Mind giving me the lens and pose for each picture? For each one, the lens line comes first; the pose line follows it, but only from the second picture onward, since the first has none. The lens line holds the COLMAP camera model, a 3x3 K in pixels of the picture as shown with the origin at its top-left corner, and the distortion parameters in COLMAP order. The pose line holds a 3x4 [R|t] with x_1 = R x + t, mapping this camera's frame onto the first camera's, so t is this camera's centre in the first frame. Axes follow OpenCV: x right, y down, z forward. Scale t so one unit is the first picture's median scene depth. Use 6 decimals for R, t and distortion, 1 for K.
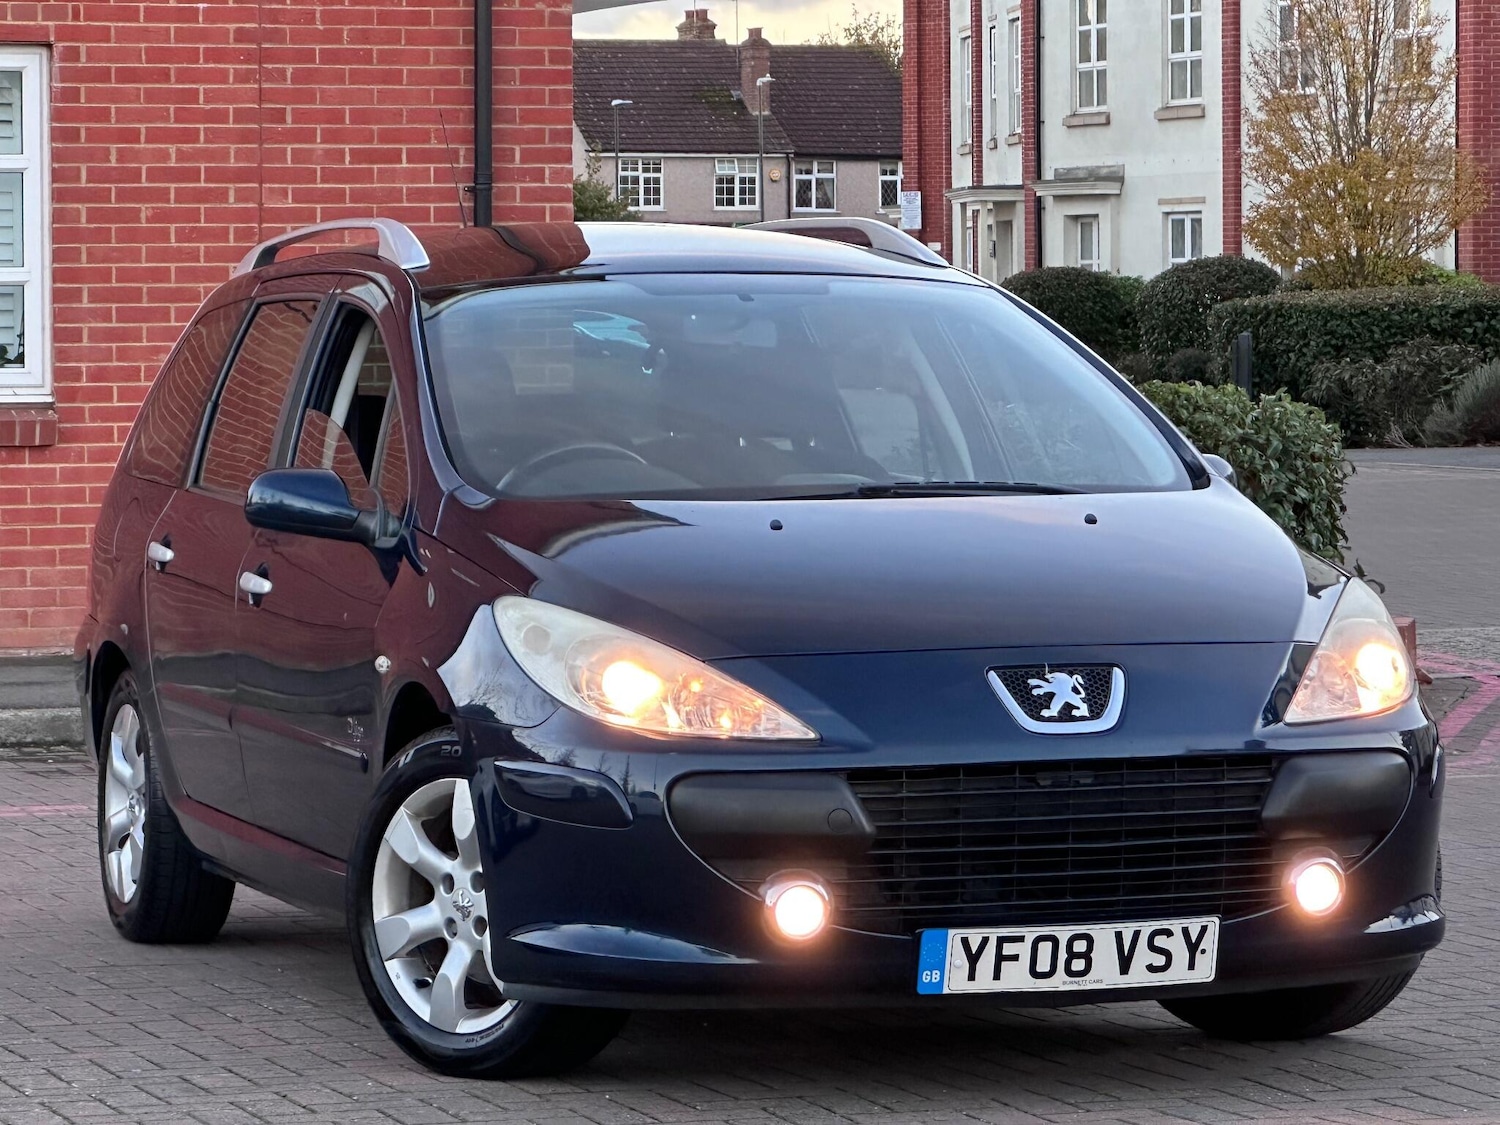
lens RADIAL K [[5351.9, 0, 901.0], [0, 5351.9, 561.2], [0, 0, 1]] dist [-0.260261, 2.825499]
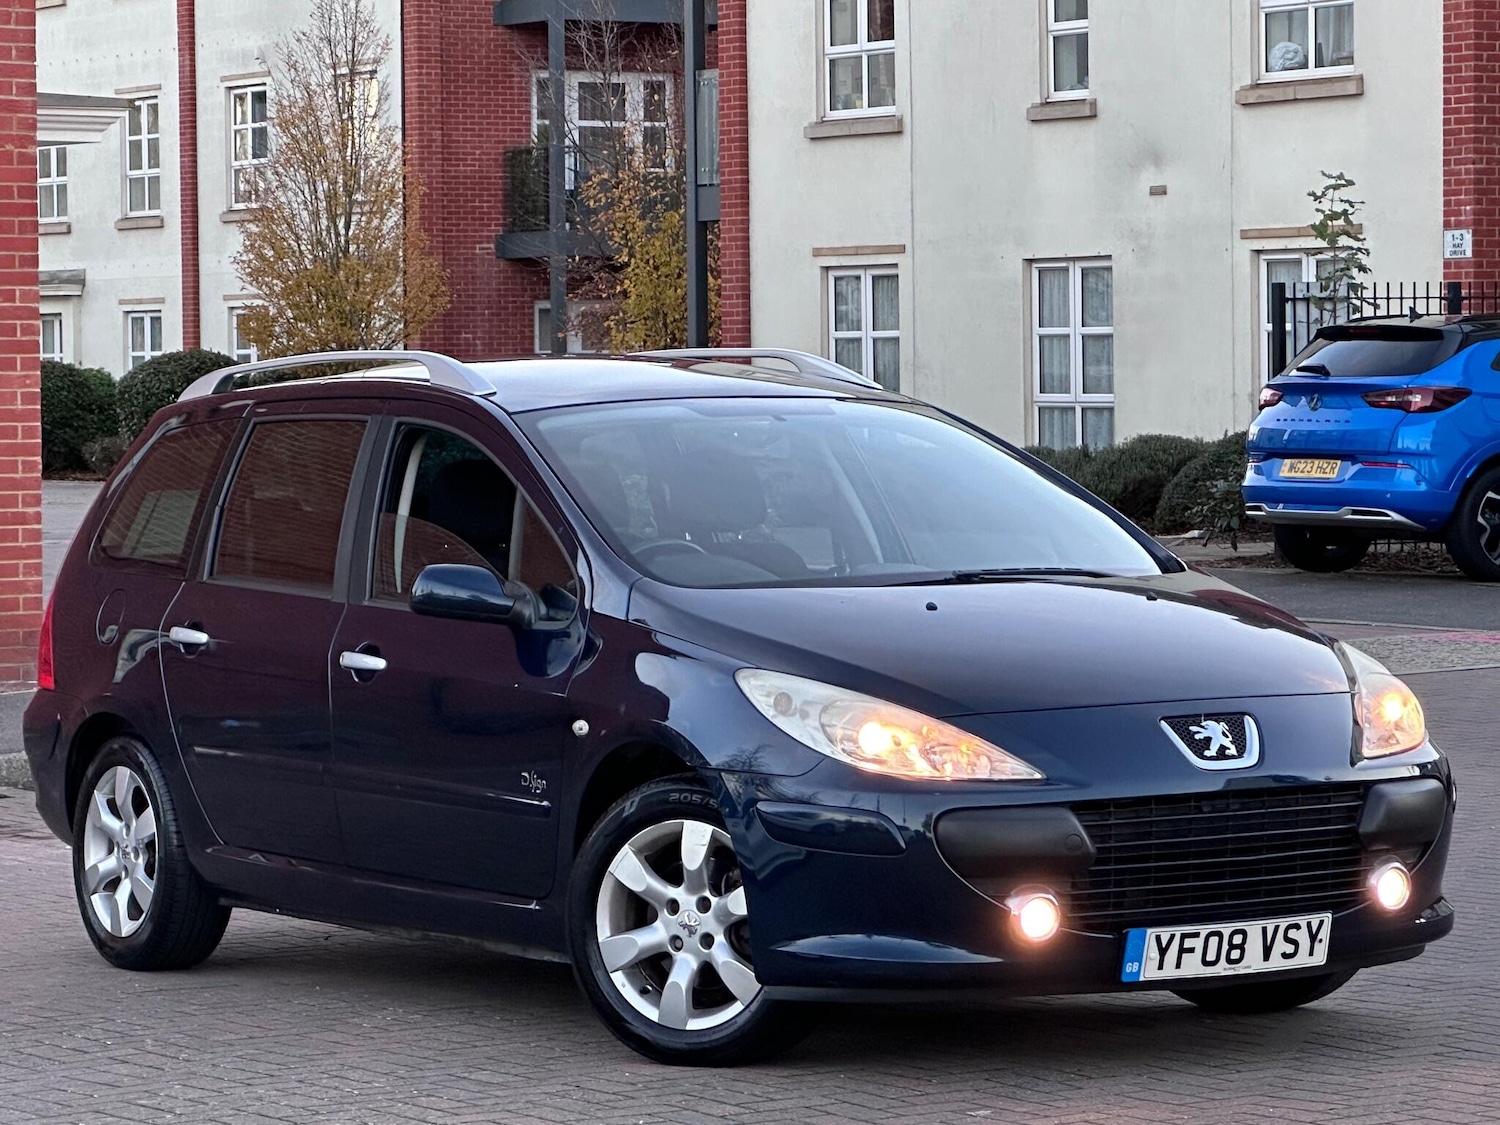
lens RADIAL K [[4694.4, 0, 881.8], [0, 4694.4, 564.5], [0, 0, 1]] dist [0.125914, -1.211298]
pose [[0.971755, -0.015325, 0.235495, -0.292689], [0.017726, 0.999810, -0.008084, -0.007916], [-0.235326, 0.012030, 0.971842, -0.048693]]
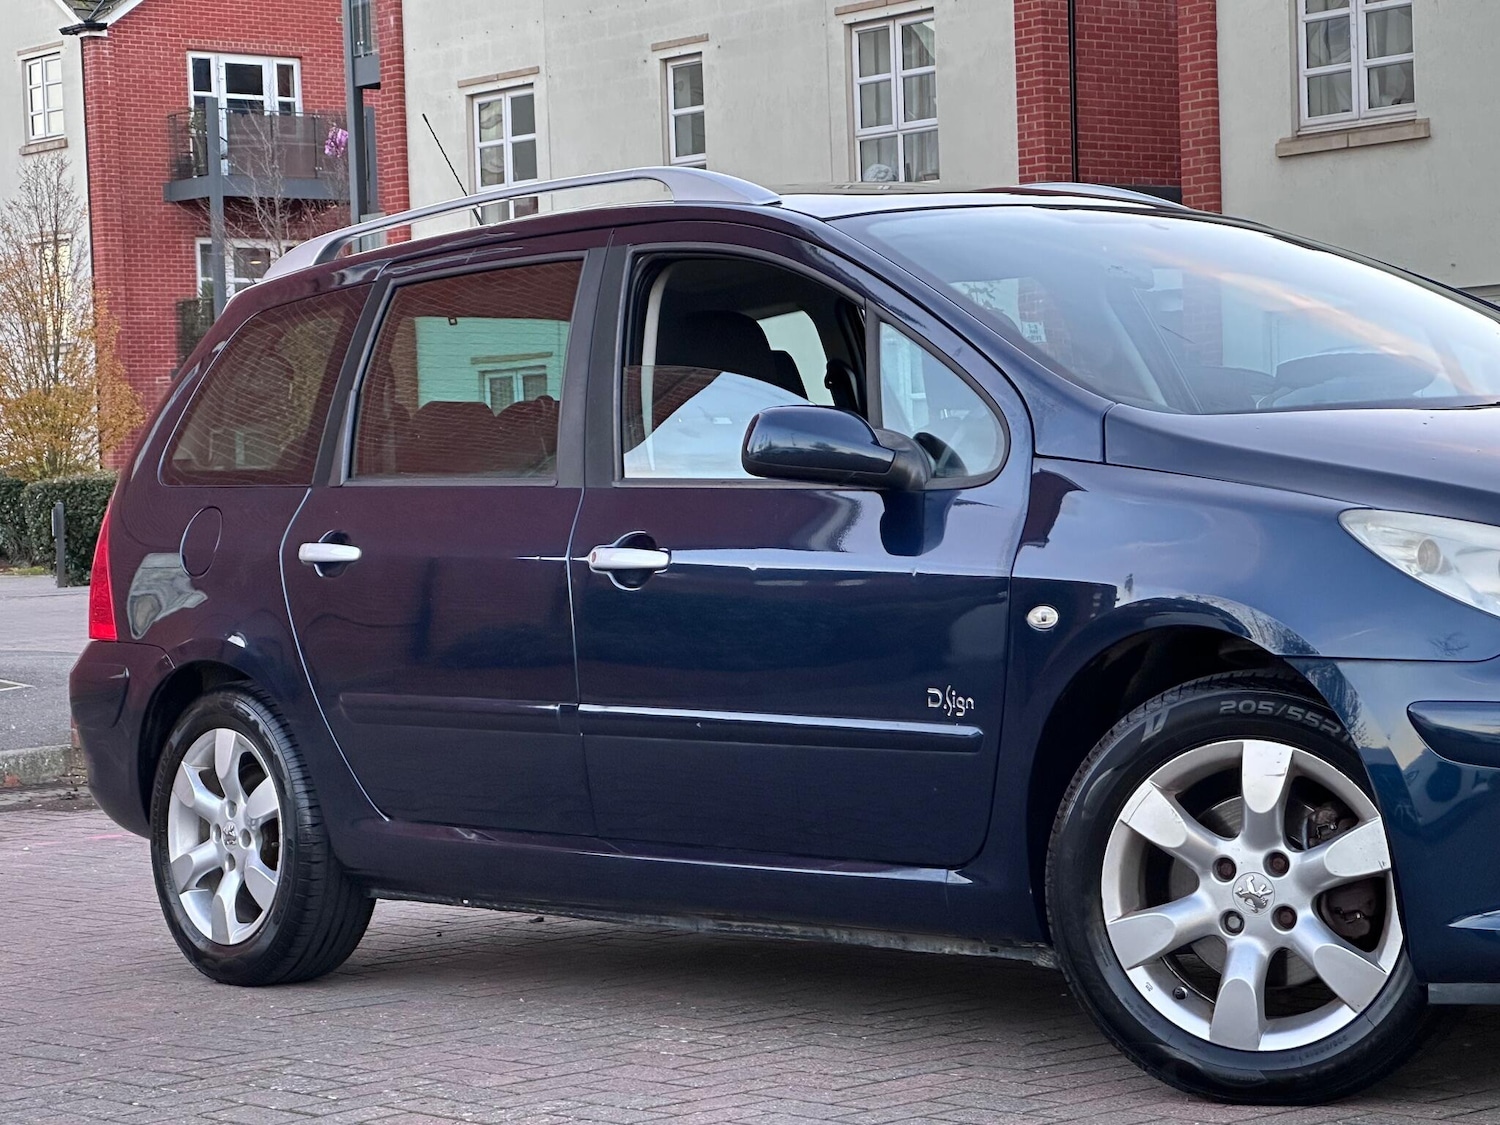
lens RADIAL K [[3408.7, 0, 805.9], [0, 3408.7, 564.0], [0, 0, 1]] dist [0.170889, 0.875786]
pose [[0.937377, -0.038733, 0.346156, -0.331759], [0.050243, 0.998441, -0.024334, 0.023214], [-0.344674, 0.040202, 0.937861, 0.531154]]
